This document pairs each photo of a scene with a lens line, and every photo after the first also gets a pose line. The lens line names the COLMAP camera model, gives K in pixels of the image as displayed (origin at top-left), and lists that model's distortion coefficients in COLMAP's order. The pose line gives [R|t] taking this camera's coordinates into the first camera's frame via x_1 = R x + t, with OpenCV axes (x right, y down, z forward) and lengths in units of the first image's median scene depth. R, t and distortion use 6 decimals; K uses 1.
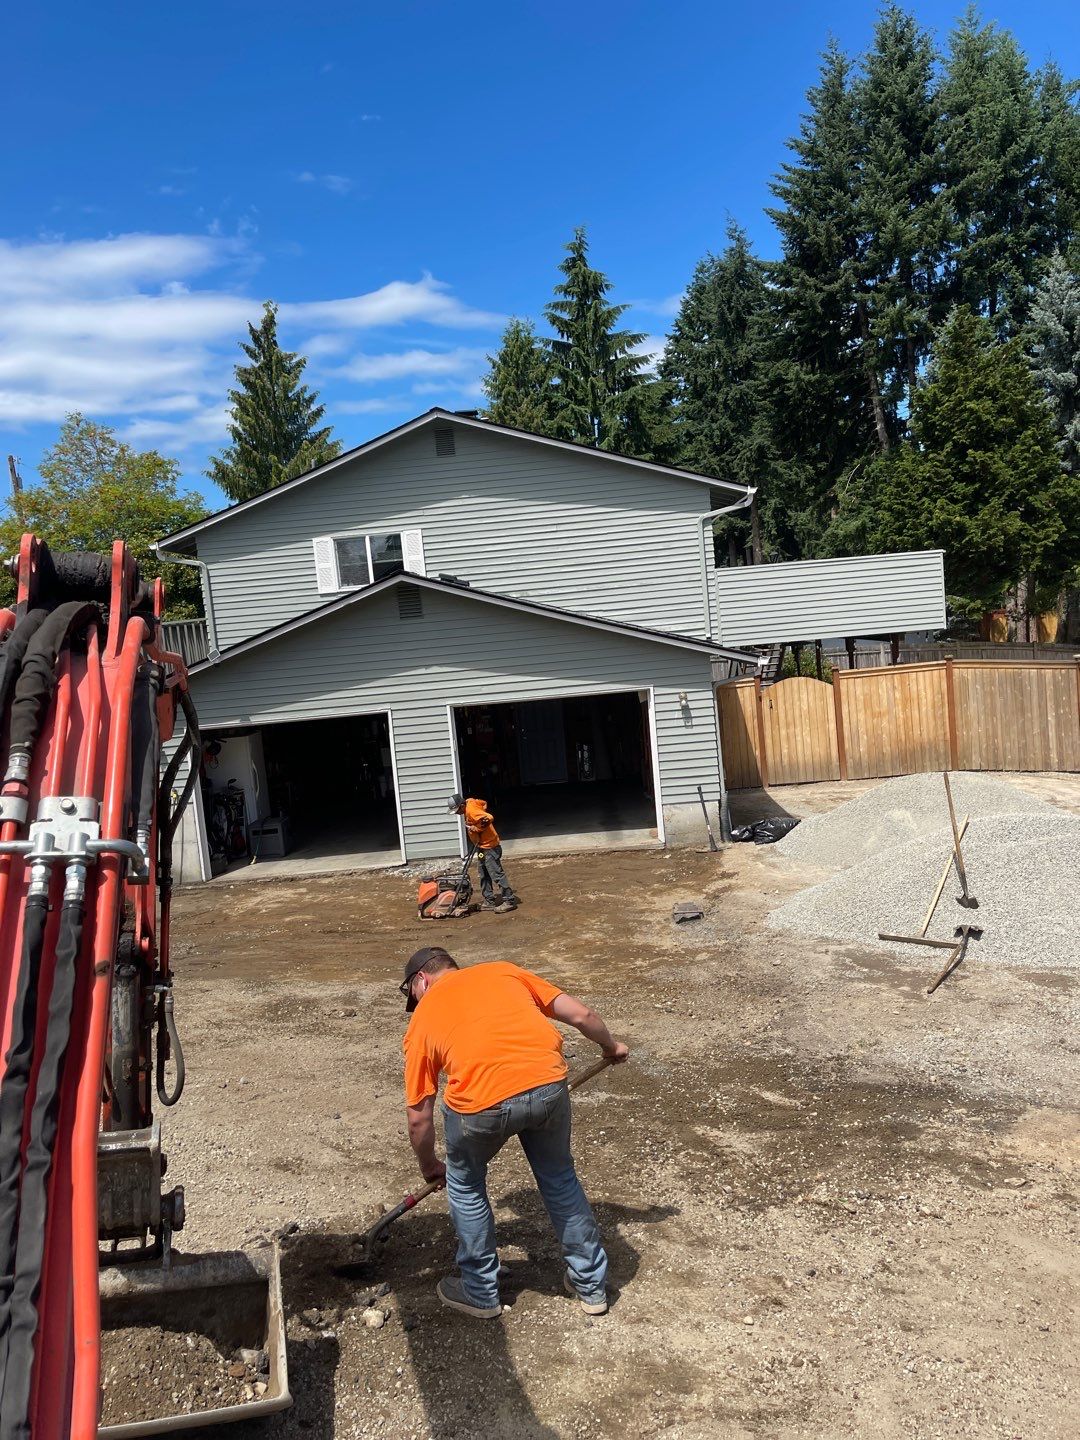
lens RADIAL K [[1096.4, 0, 540.0], [0, 1096.4, 720.0], [0, 0, 1]] dist [0.075345, -0.100855]
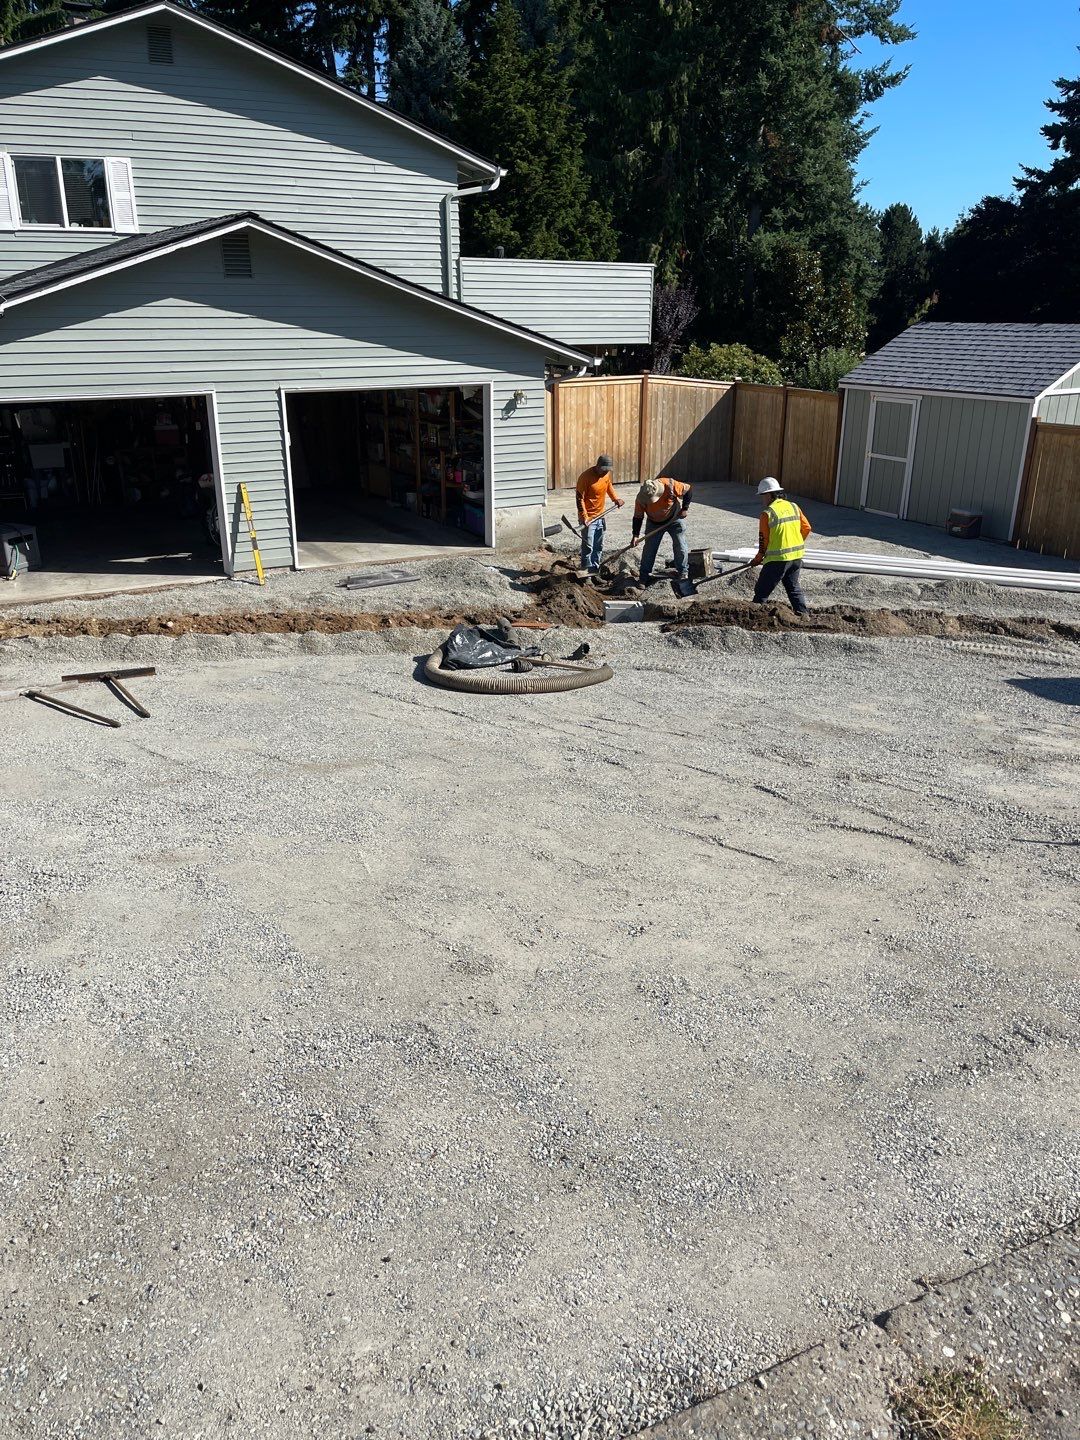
lens RADIAL K [[1096.4, 0, 540.0], [0, 1096.4, 720.0], [0, 0, 1]] dist [0.075345, -0.100855]
pose [[0.843305, -0.102826, 0.527506, -0.319949], [-0.029007, 0.971387, 0.235724, 0.022174], [-0.536651, -0.214089, 0.816193, 0.099825]]
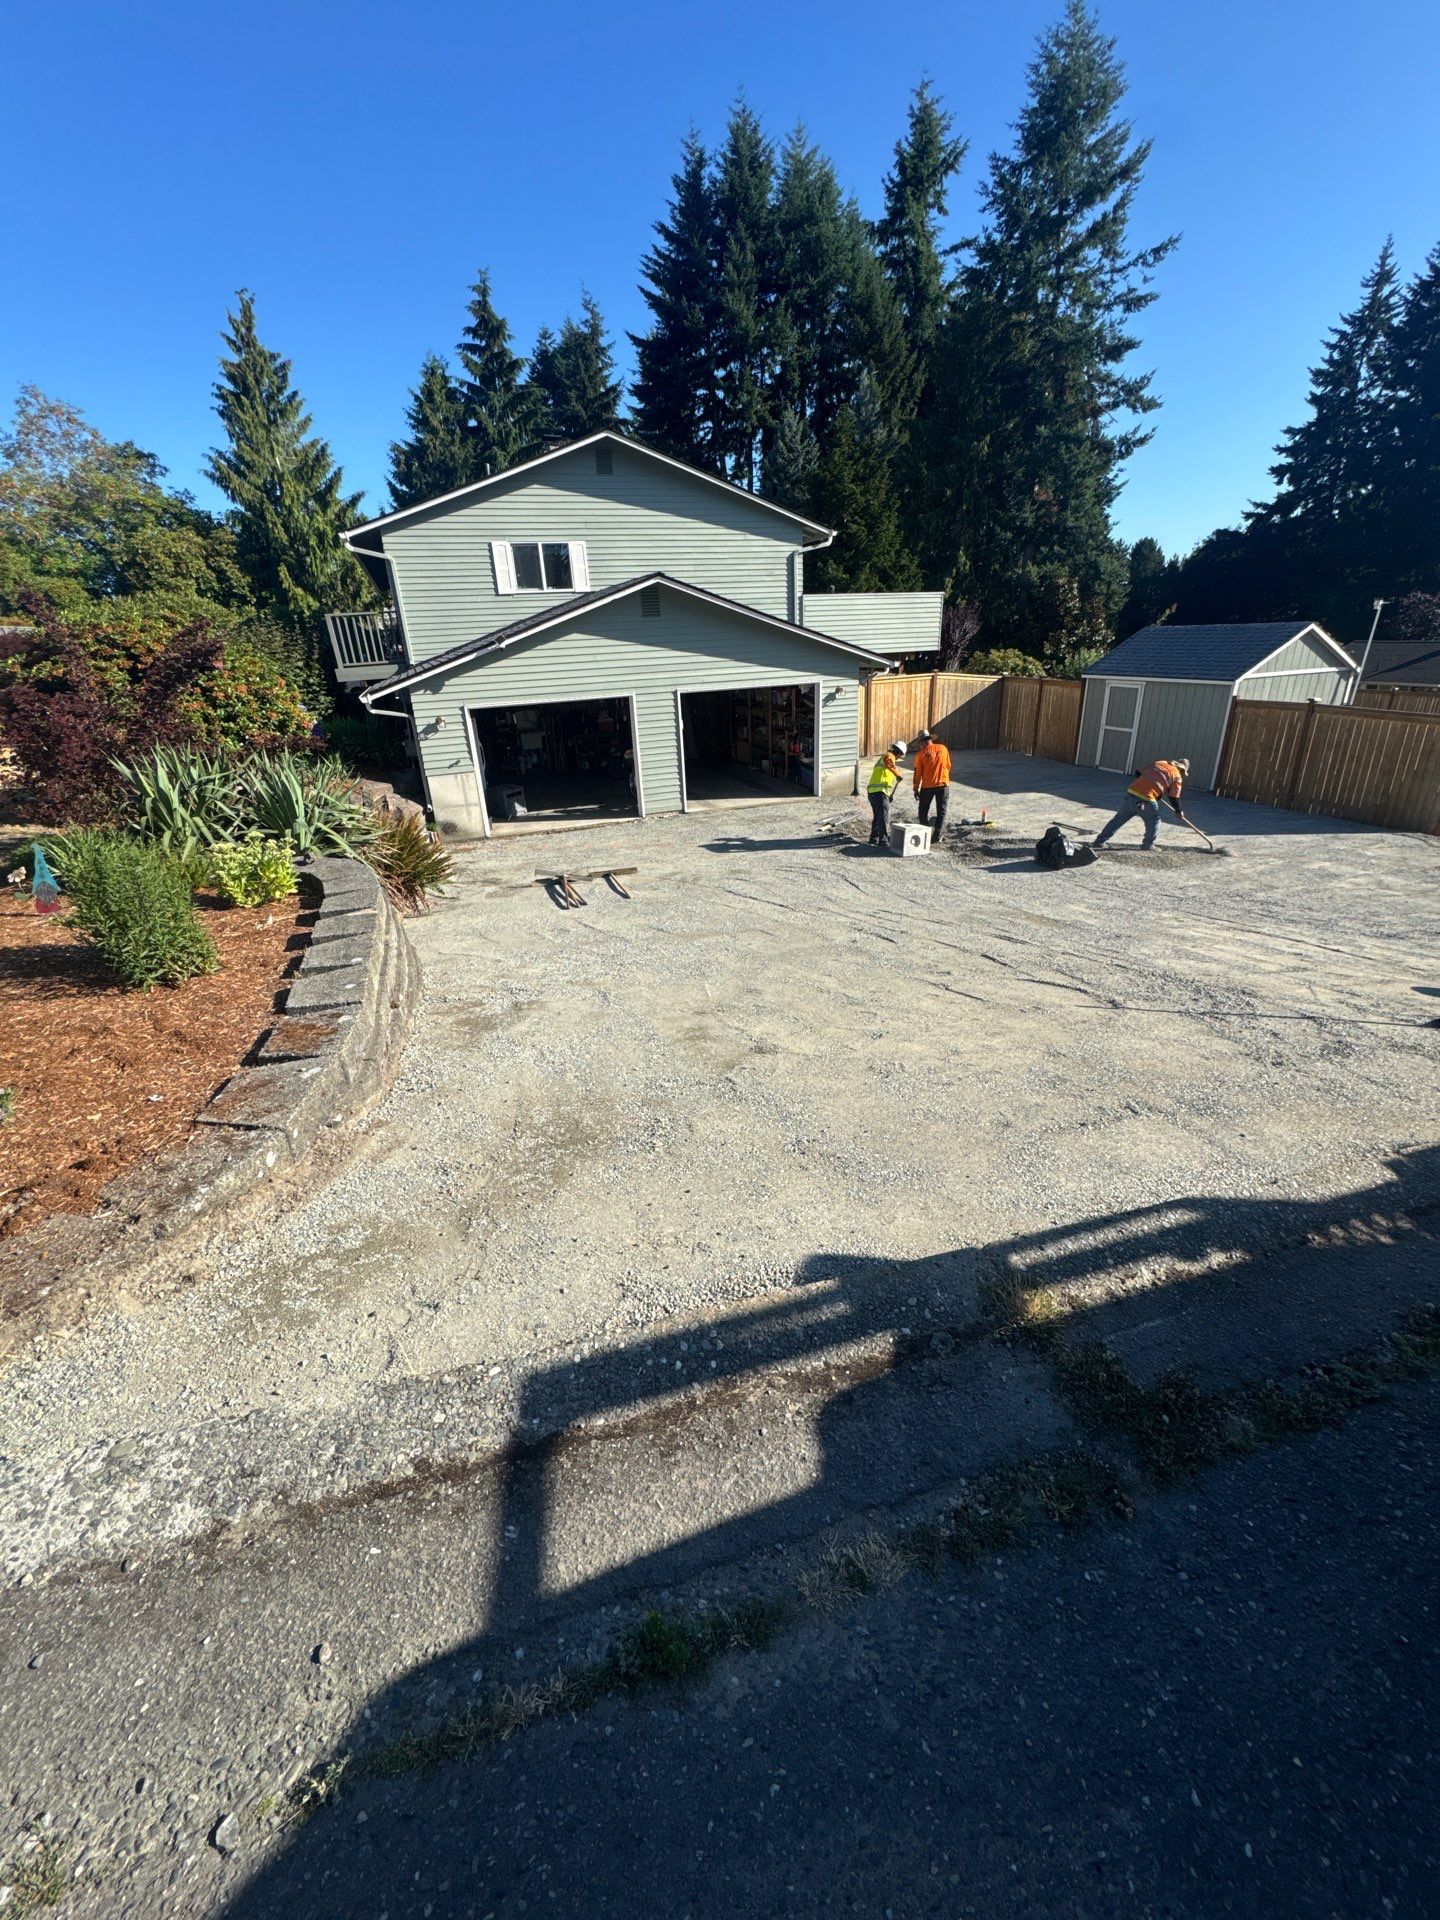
lens RADIAL K [[767.3, 0, 726.3], [0, 767.3, 960.4], [0, 0, 1]] dist [-0.000732, -0.000284]
pose [[0.923854, -0.103354, 0.368527, -0.318002], [-0.006144, 0.958723, 0.284277, 0.026154], [-0.382696, -0.264894, 0.885085, 0.077487]]
